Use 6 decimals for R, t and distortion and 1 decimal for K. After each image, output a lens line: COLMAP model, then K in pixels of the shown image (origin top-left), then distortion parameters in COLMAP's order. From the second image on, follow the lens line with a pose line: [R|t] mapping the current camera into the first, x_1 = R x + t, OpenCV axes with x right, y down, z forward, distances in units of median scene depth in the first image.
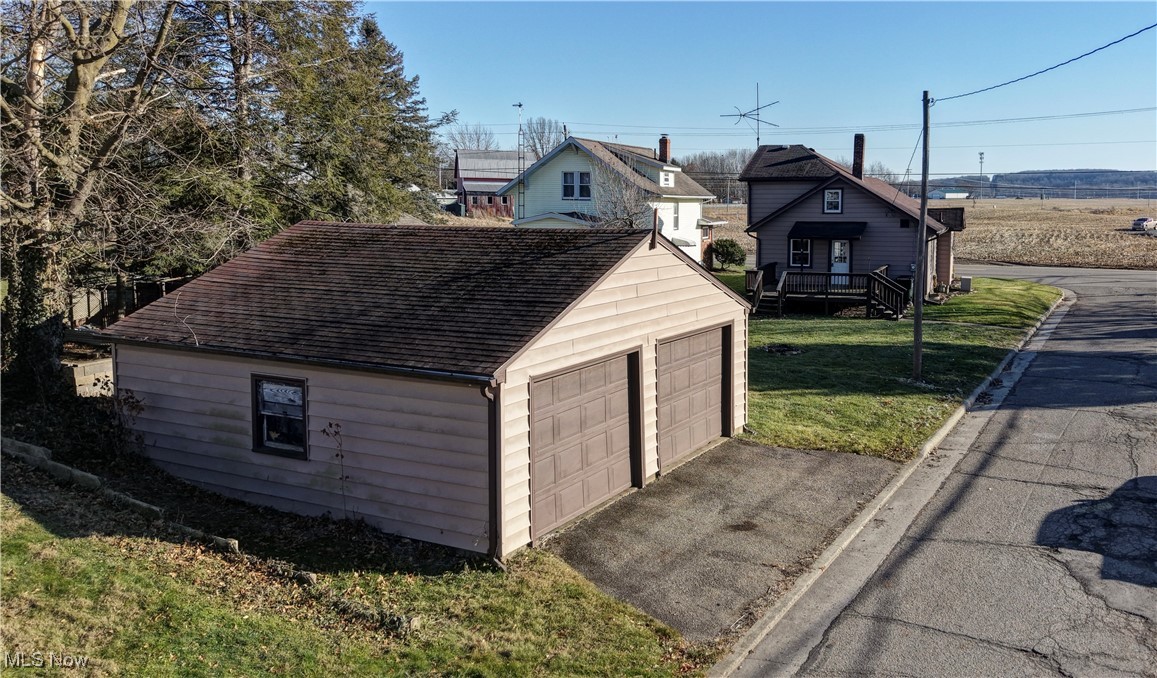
lens RADIAL K [[936.6, 0, 689.0], [0, 936.6, 278.0], [0, 0, 1]] dist [0.045546, -0.004310]
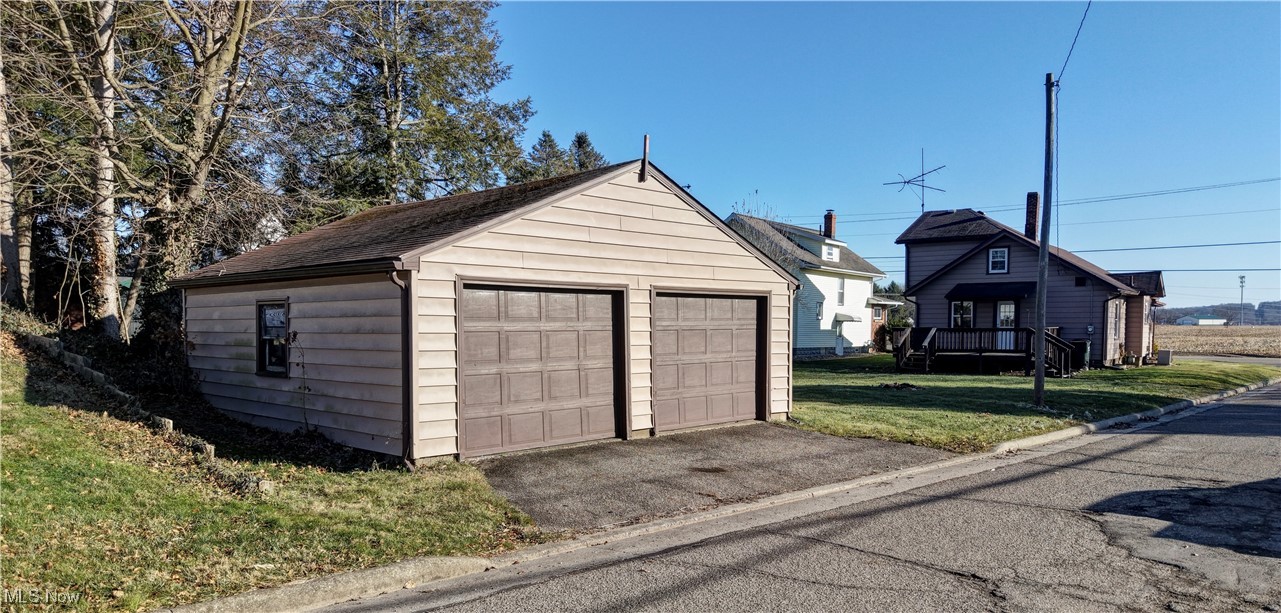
lens RADIAL K [[872.4, 0, 641.7], [0, 872.4, 369.7], [0, 0, 1]] dist [0.041034, -0.099619]
pose [[0.953686, 0.013758, -0.300490, 0.078716], [-0.025117, 0.999107, -0.033969, 0.065491], [0.299755, 0.039943, 0.953180, 0.066136]]
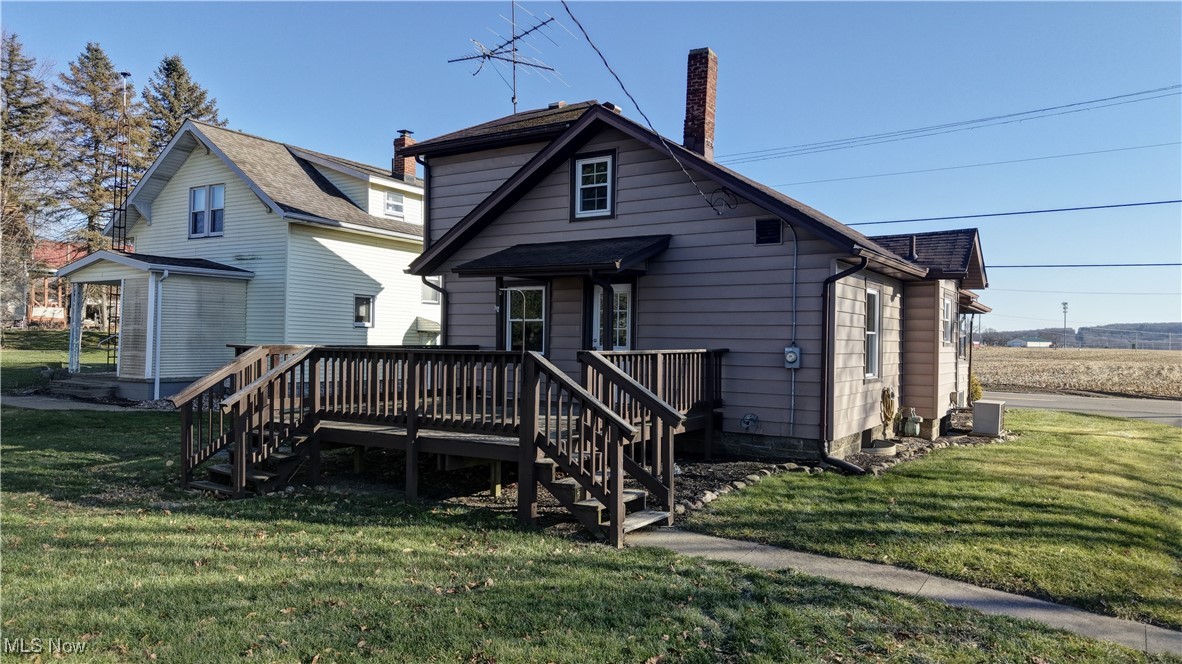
lens RADIAL K [[818.6, 0, 591.0], [0, 818.6, 332.0], [0, 0, 1]] dist [0.008647, 0.001895]
pose [[0.974678, 0.008218, -0.223461, 0.229194], [-0.030923, 0.994677, -0.098298, 0.010630], [0.221464, 0.102718, 0.969744, 0.682595]]
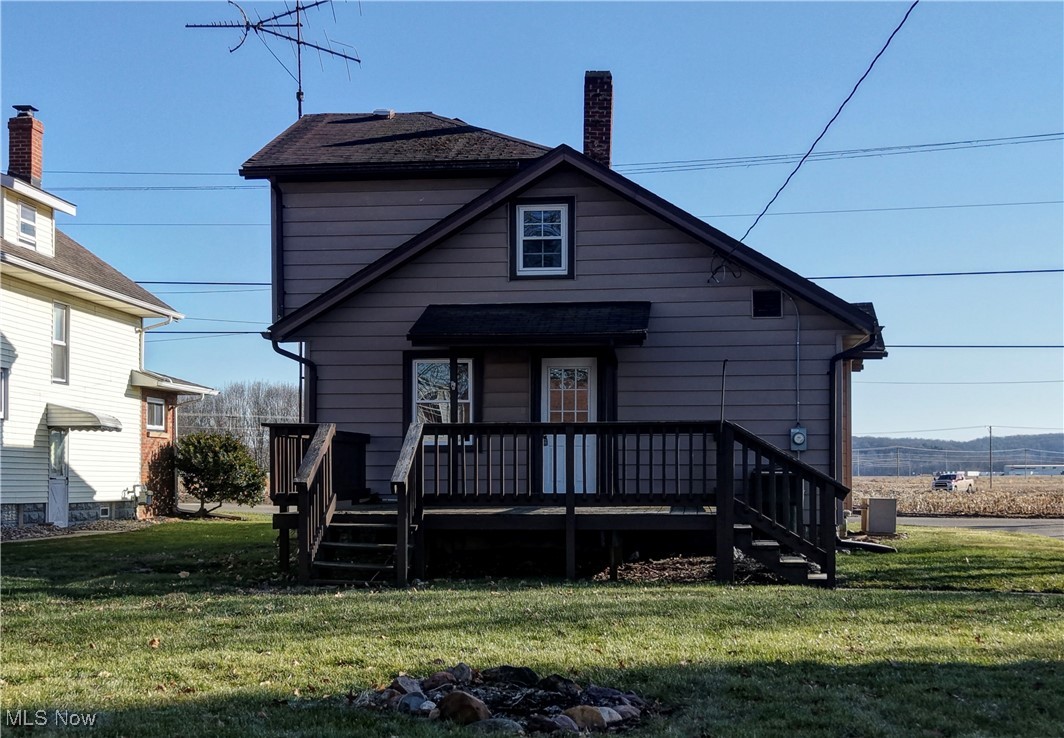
lens RADIAL K [[1497.7, 0, 514.8], [0, 1497.7, 439.8], [0, 0, 1]] dist [0.077740, -0.047093]
pose [[0.974038, 0.001832, 0.226378, 0.028888], [0.023375, 0.993809, -0.108618, 0.041296], [-0.225175, 0.111090, 0.967964, 0.517724]]
